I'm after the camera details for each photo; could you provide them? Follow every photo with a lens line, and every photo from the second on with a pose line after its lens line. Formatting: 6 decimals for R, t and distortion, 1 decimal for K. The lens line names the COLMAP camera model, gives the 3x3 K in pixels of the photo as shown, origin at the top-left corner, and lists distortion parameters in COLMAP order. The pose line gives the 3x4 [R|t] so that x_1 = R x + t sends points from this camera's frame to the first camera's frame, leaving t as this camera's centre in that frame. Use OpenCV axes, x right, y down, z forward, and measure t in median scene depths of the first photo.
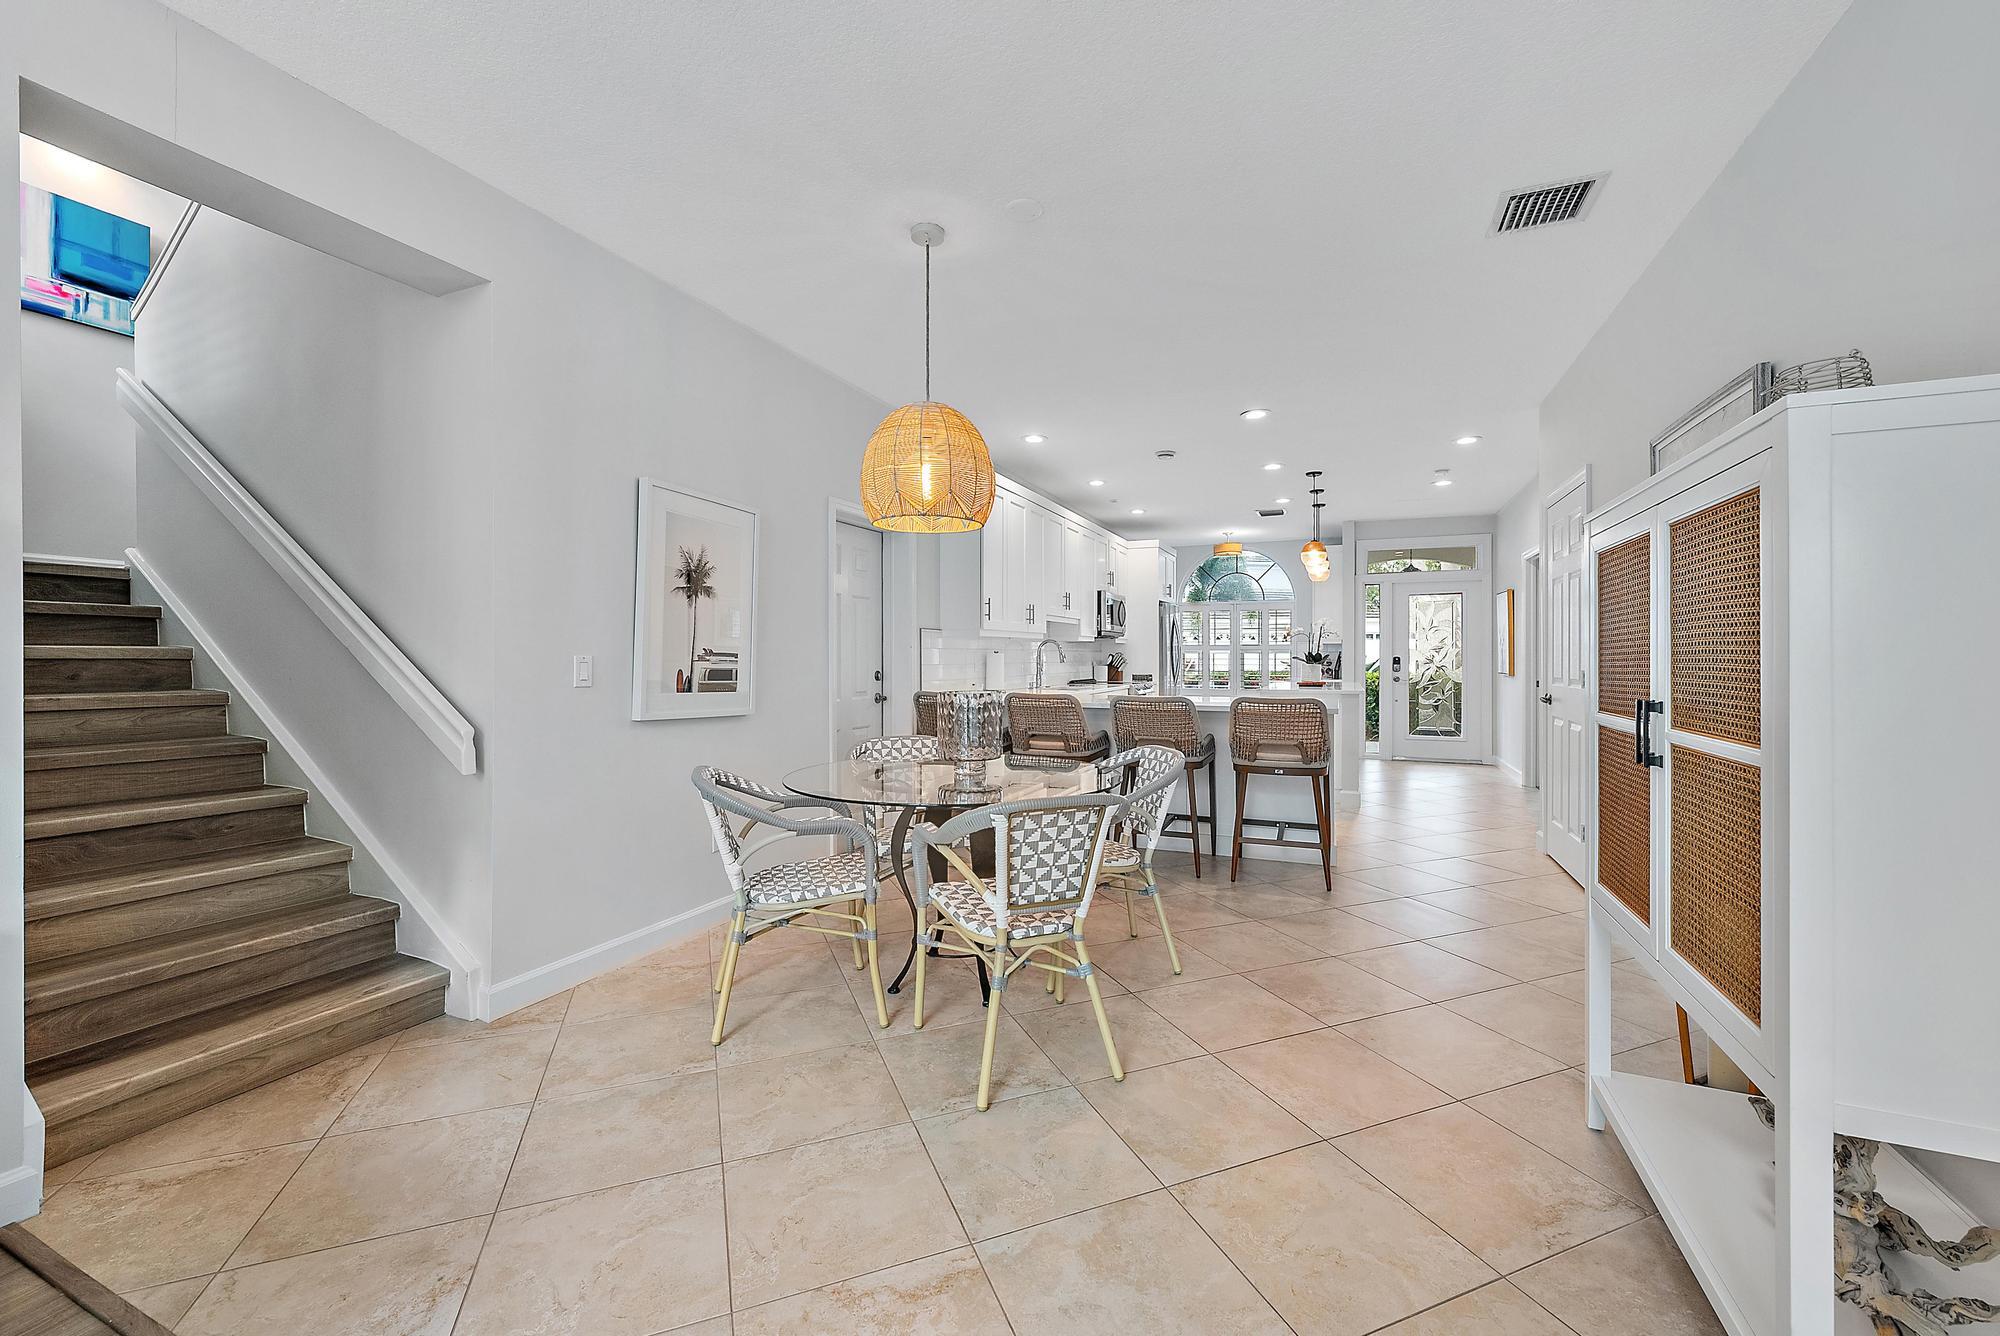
lens RADIAL K [[792.8, 0, 1001.0], [0, 792.8, 657.2], [0, 0, 1]] dist [-0.003141, 0.000085]
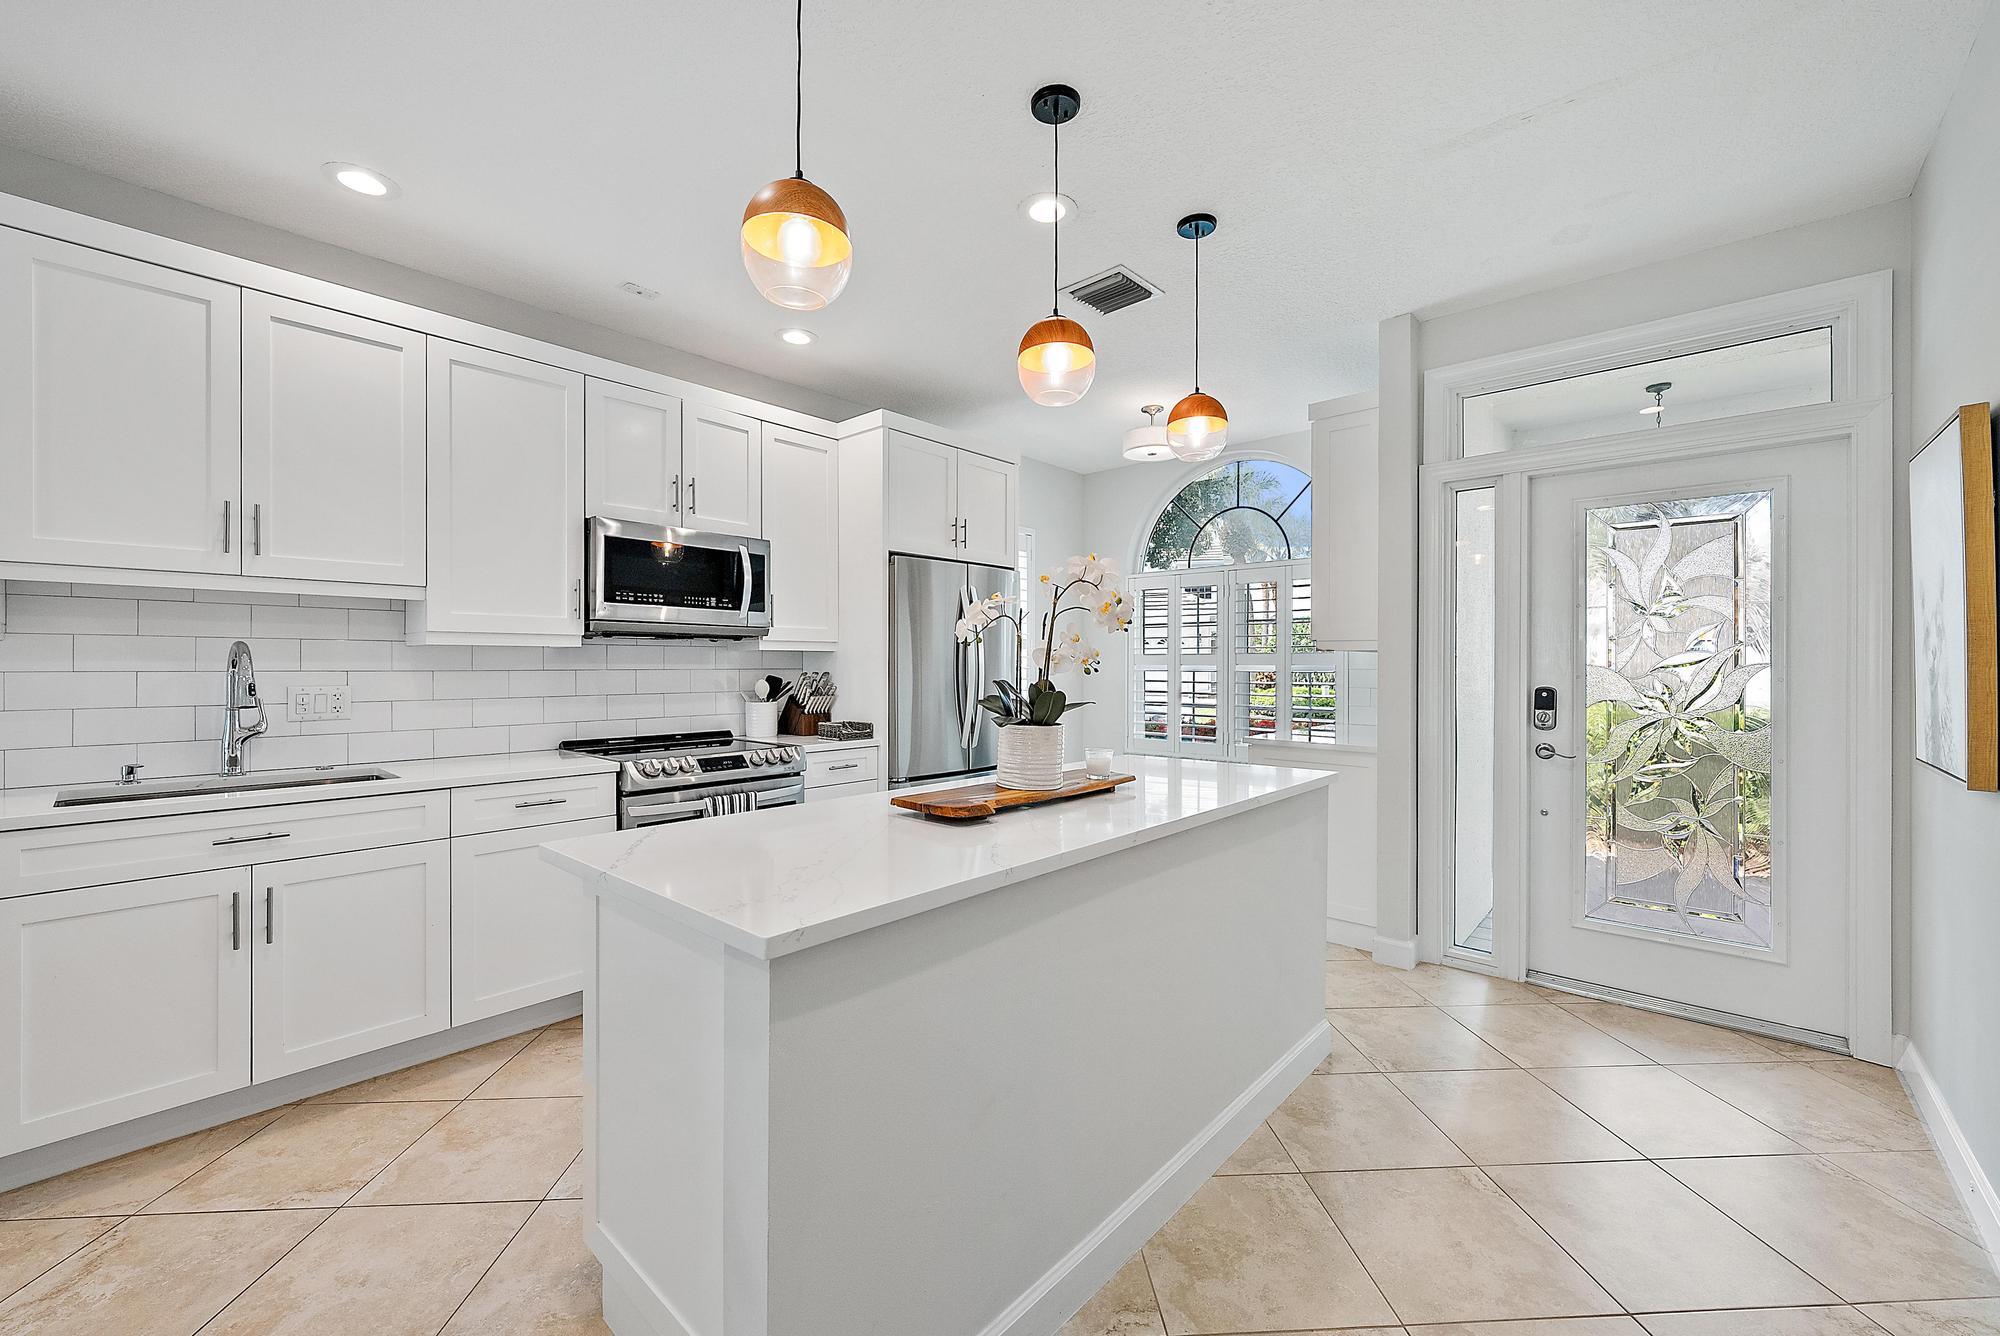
lens RADIAL K [[792.8, 0, 1001.9], [0, 792.8, 670.0], [0, 0, 1]] dist [-0.003141, 0.000085]
pose [[0.949566, 0.004968, -0.313529, 0.383071], [-0.002042, 0.999951, 0.009662, -0.011086], [0.313562, -0.008534, 0.949529, 0.596632]]
